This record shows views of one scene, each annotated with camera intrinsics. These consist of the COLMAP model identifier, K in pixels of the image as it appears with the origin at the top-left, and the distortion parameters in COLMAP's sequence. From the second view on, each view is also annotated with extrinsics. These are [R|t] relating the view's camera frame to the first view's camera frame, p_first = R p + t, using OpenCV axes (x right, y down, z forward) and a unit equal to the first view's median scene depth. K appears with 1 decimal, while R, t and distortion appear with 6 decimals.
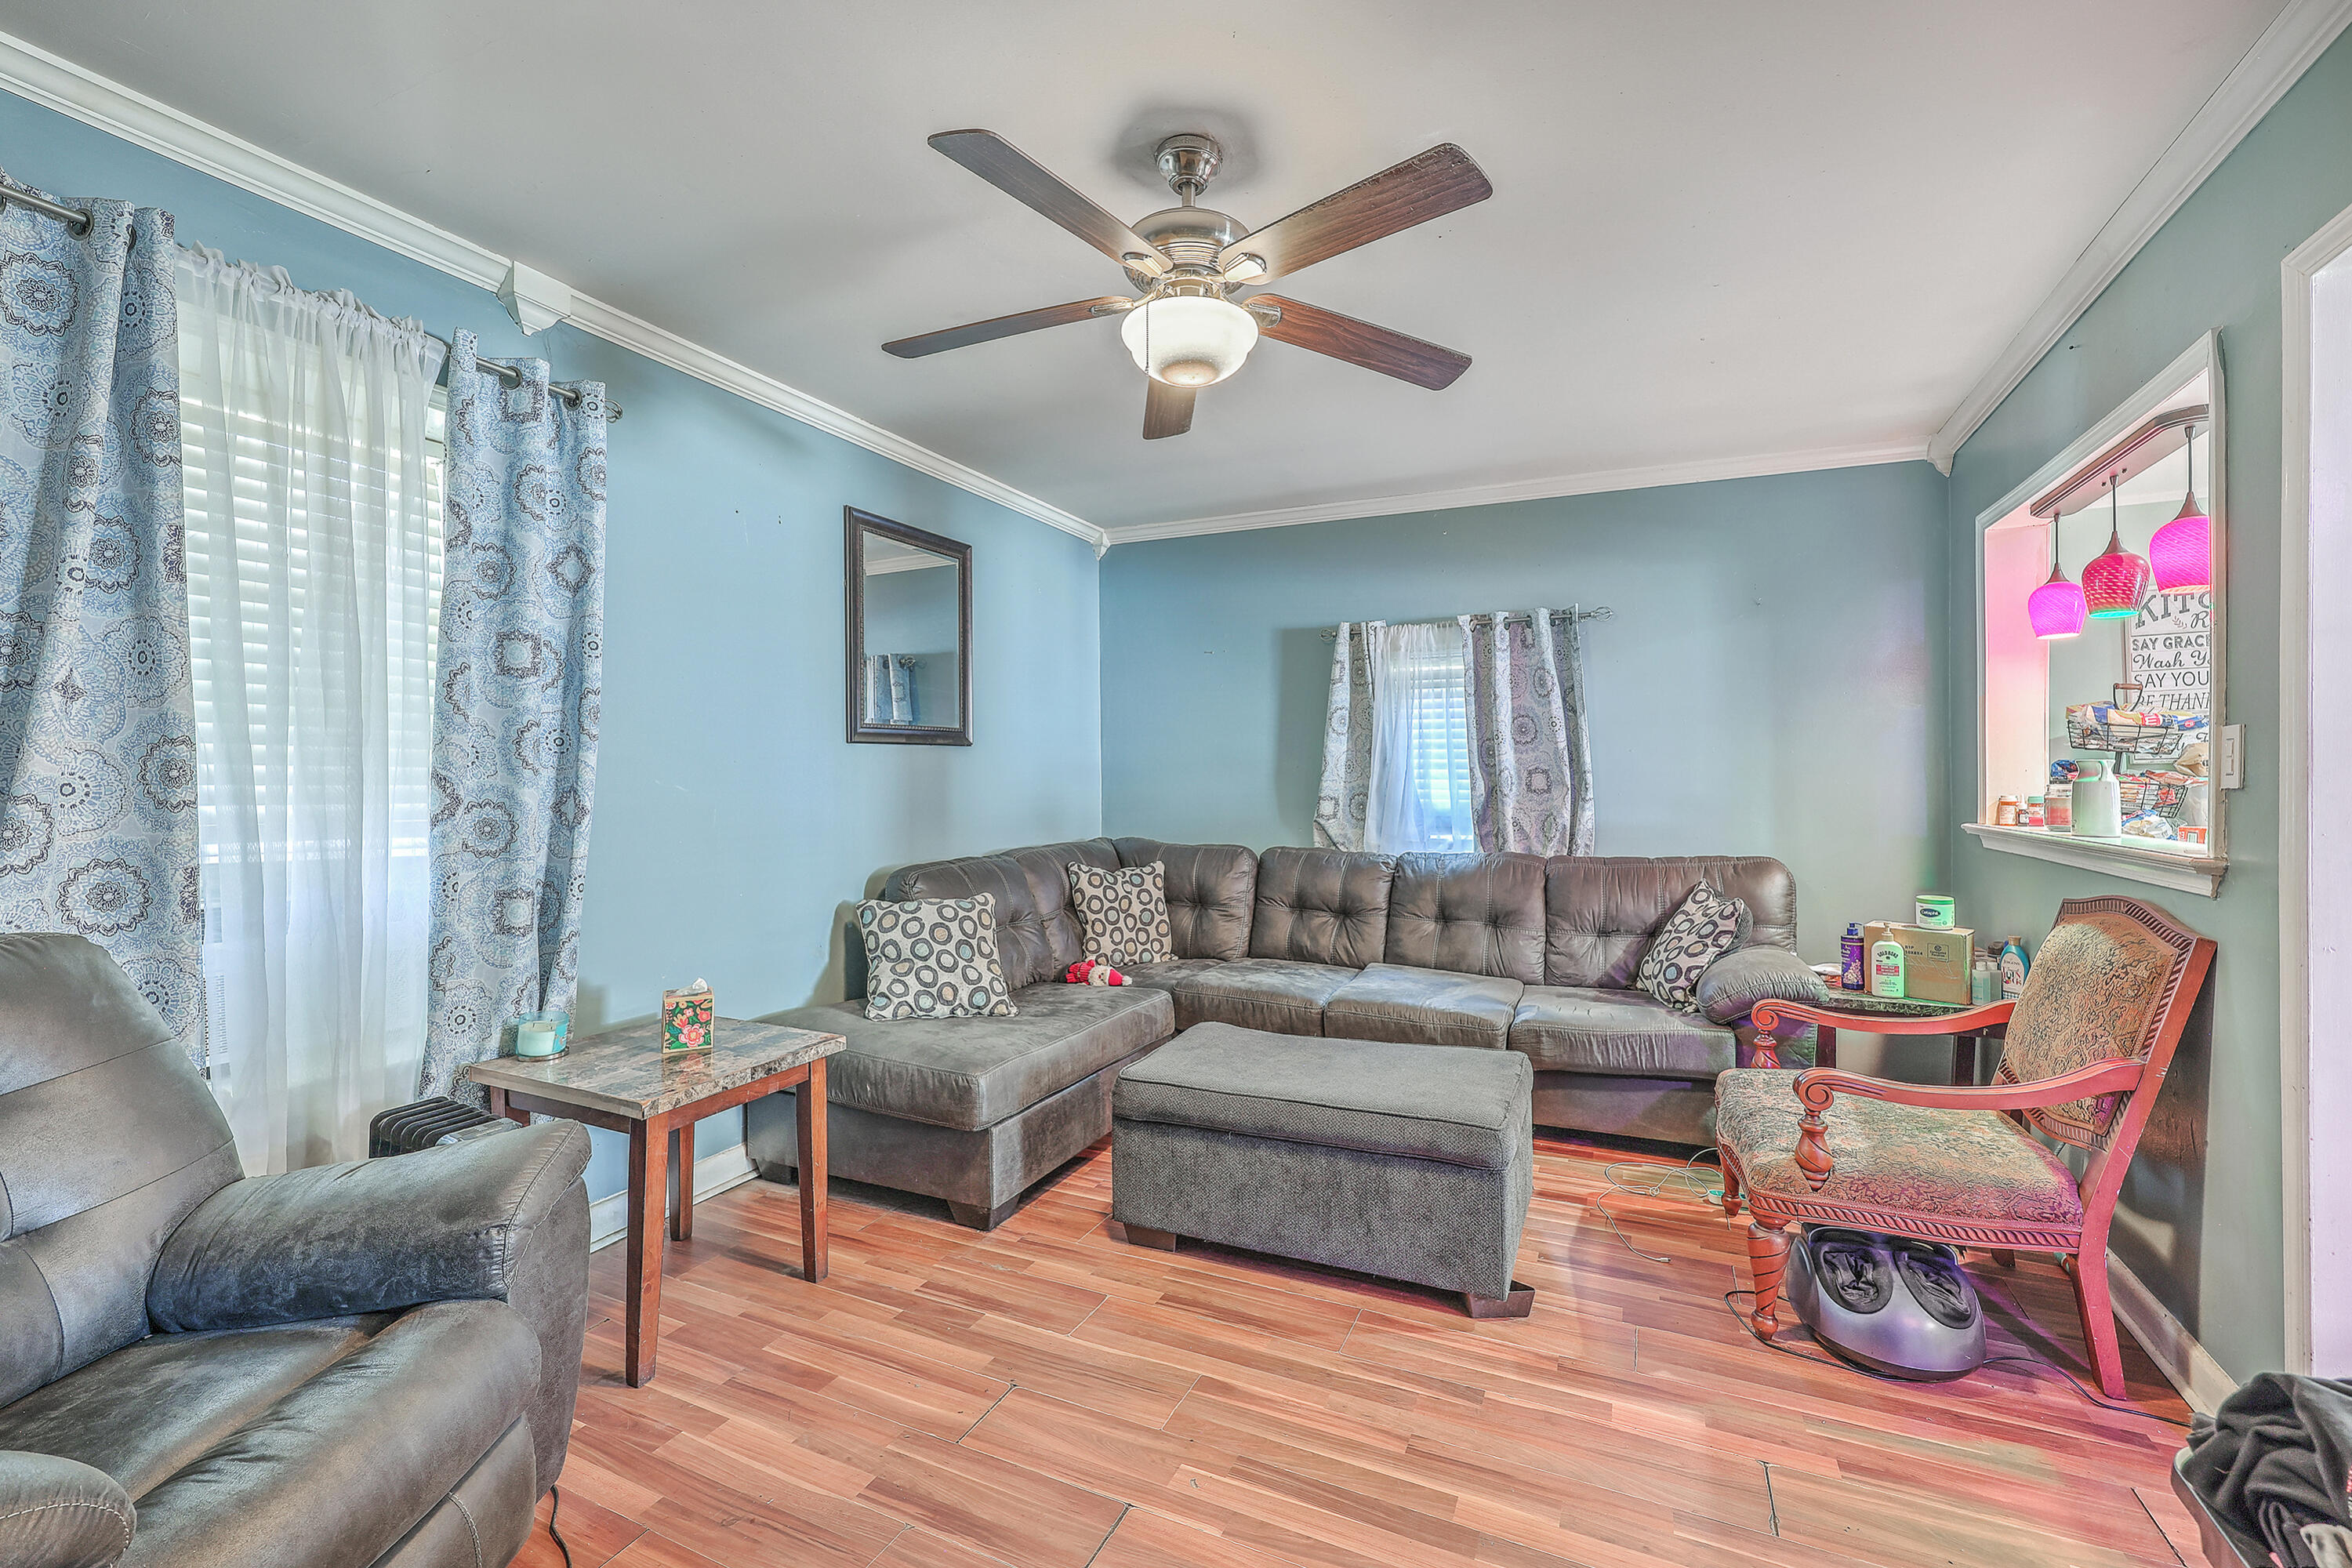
lens RADIAL K [[957.6, 0, 1225.6], [0, 957.6, 773.5], [0, 0, 1]] dist [-0.001030, -0.000085]
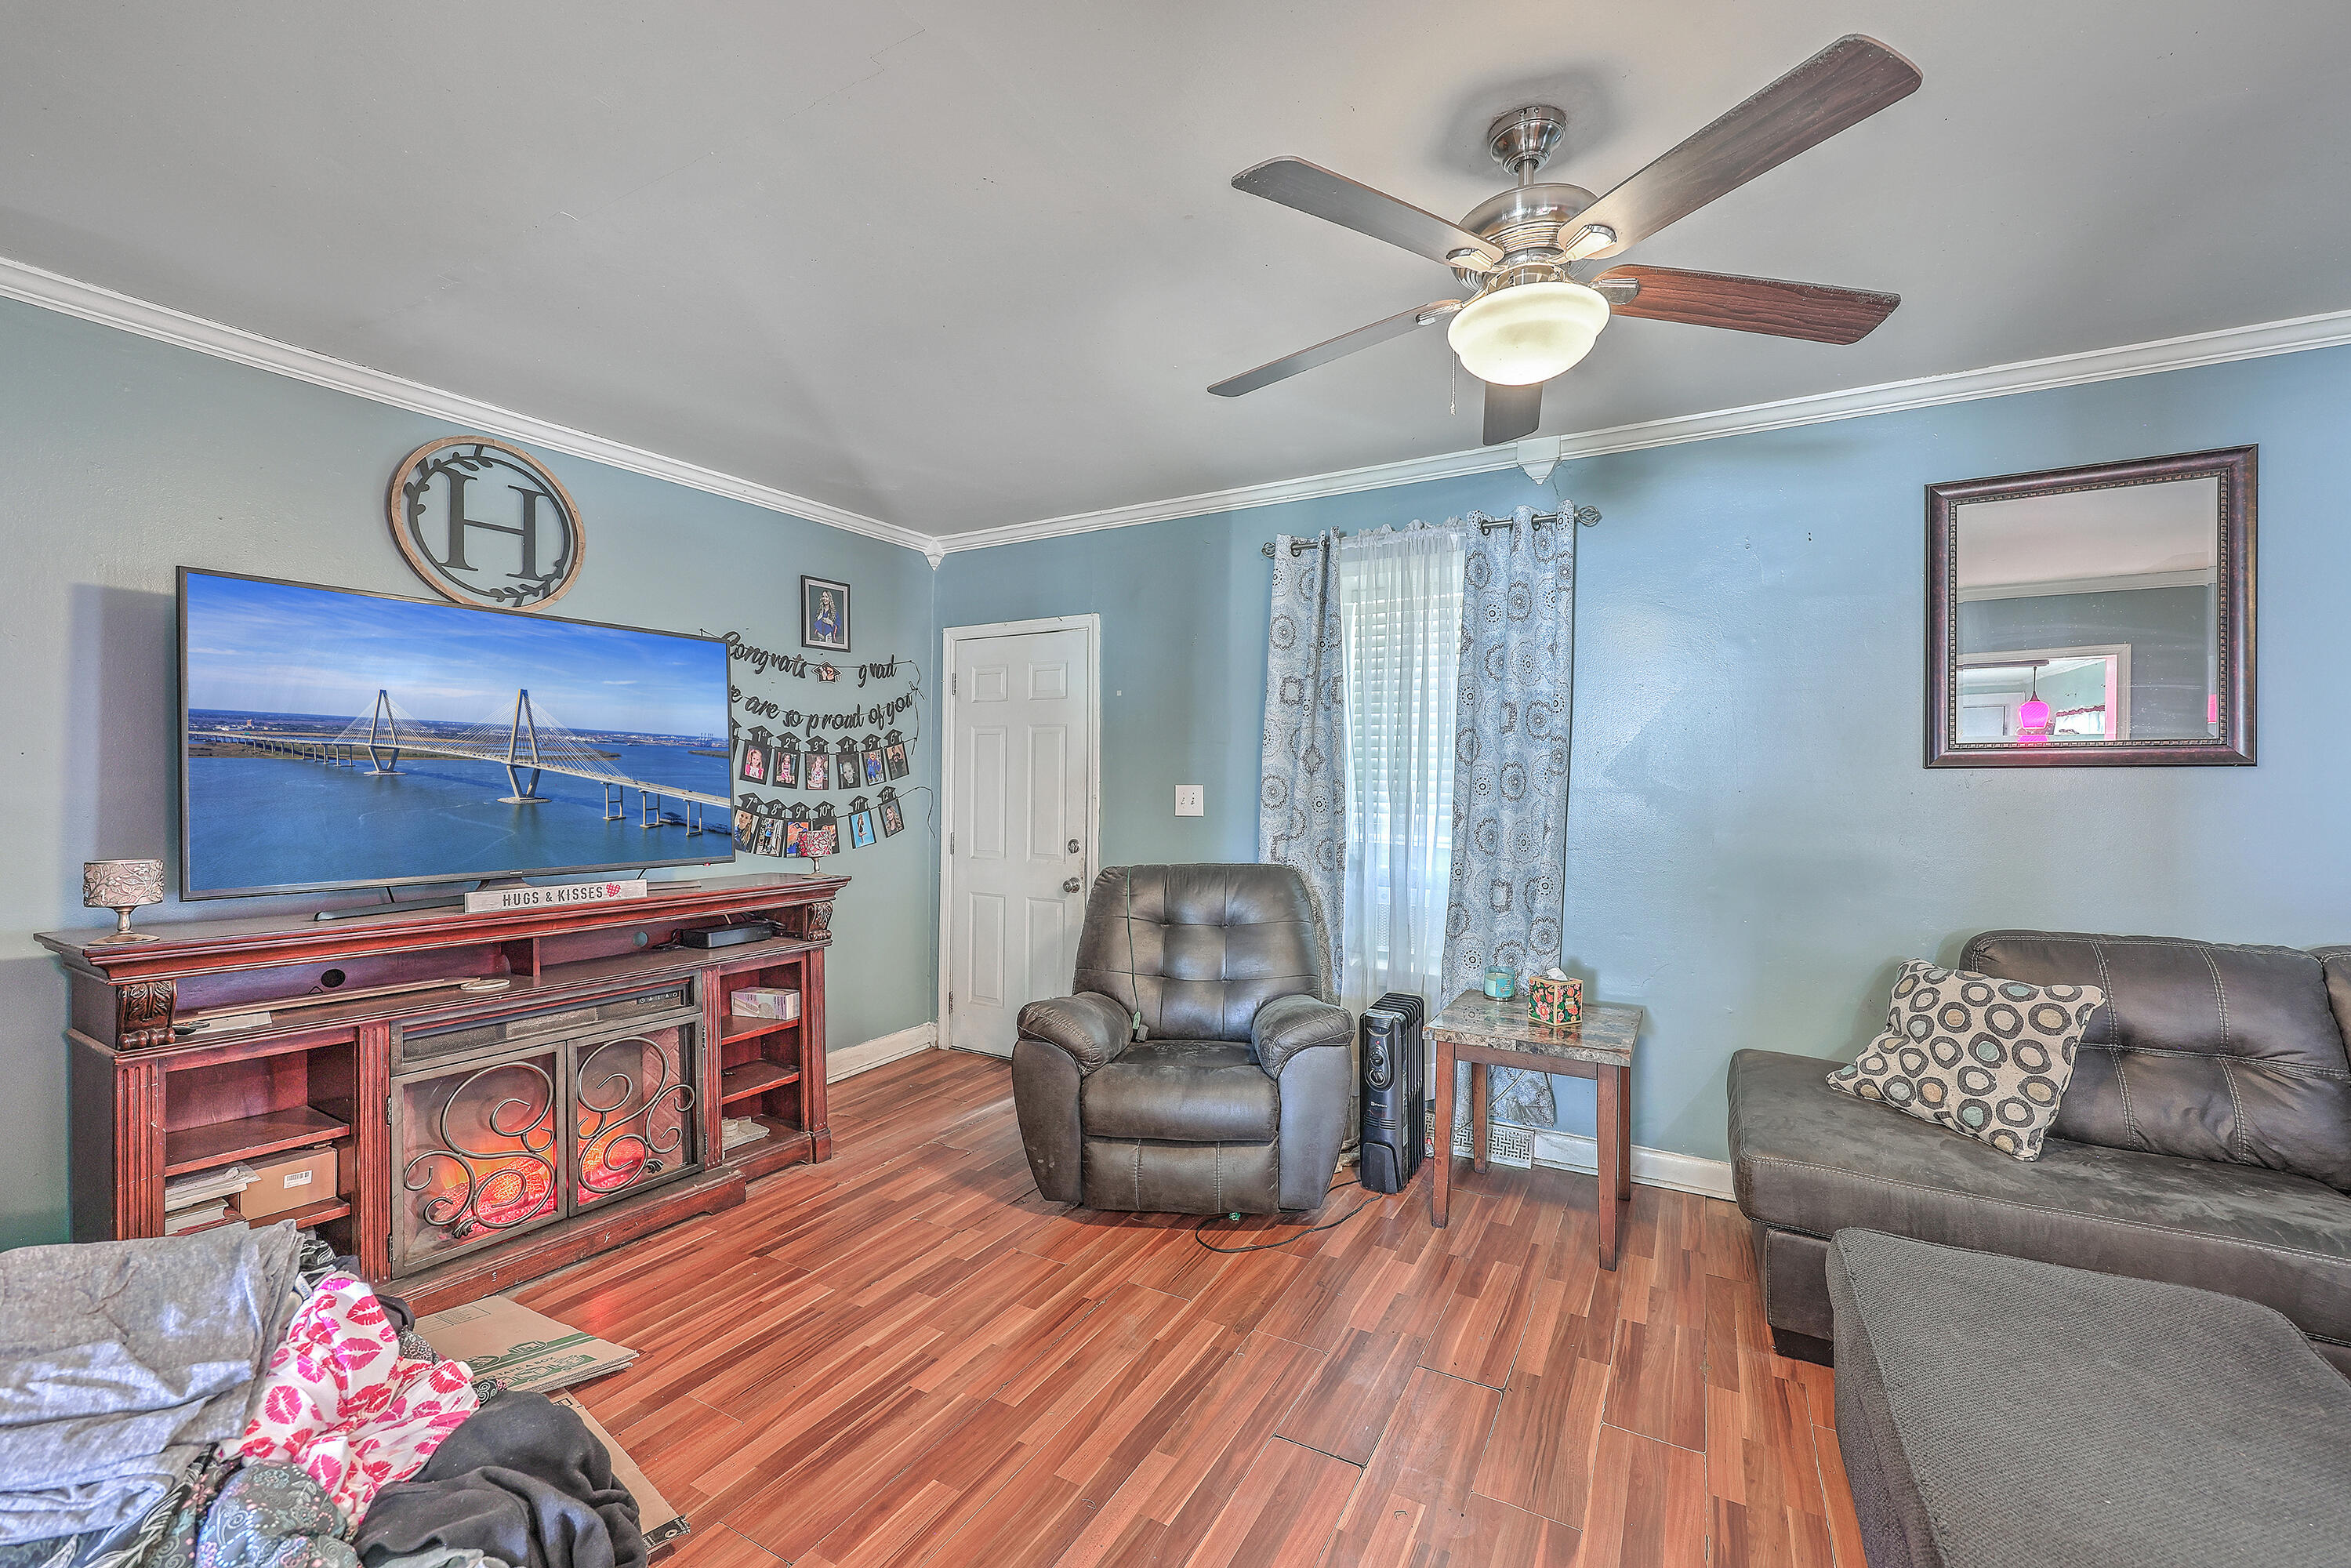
lens RADIAL K [[943.5, 0, 1175.5], [0, 943.5, 784.0], [0, 0, 1]] dist [-0.000011, -0.000101]
pose [[-0.080296, 0.006036, -0.996753, 0.533132], [-0.006043, 0.999960, 0.006543, -0.022193], [0.996753, 0.006549, -0.080257, 0.456949]]
